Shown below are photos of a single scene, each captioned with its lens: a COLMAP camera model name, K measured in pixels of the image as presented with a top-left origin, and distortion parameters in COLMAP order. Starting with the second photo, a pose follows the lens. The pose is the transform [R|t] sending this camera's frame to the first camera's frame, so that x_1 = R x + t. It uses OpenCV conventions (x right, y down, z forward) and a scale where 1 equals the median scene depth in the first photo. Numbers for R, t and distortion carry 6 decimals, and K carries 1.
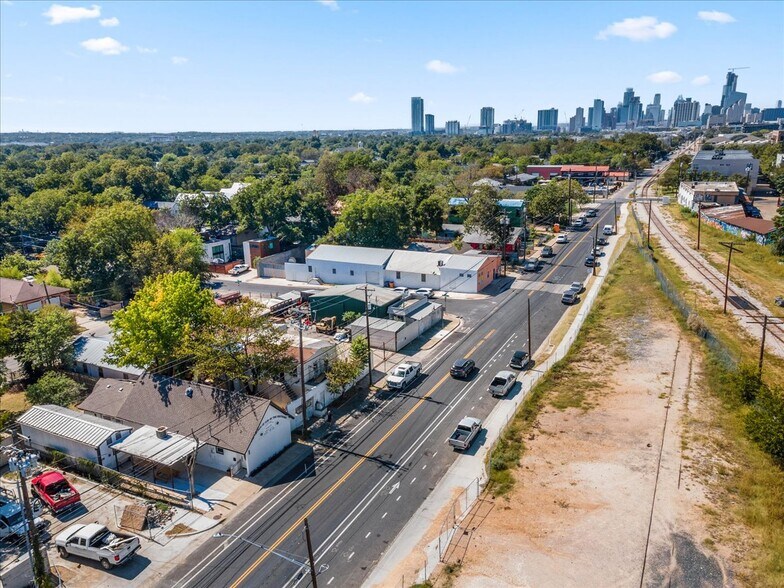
lens RADIAL K [[571.5, 0, 397.5], [0, 571.5, 293.3], [0, 0, 1]] dist [-0.000217, 0.073720]
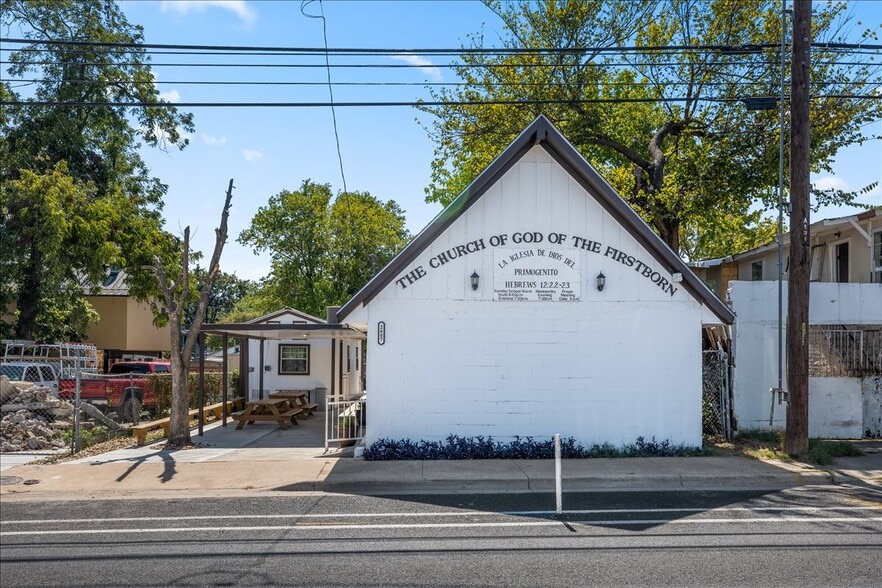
lens RADIAL K [[687.1, 0, 451.0], [0, 687.1, 346.0], [0, 0, 1]] dist [0.010974, 0.008534]
pose [[0.506138, 0.007691, -0.862418, -0.023139], [-0.240486, 0.961558, -0.132561, 0.198212], [0.828246, 0.274493, 0.488531, 0.580677]]
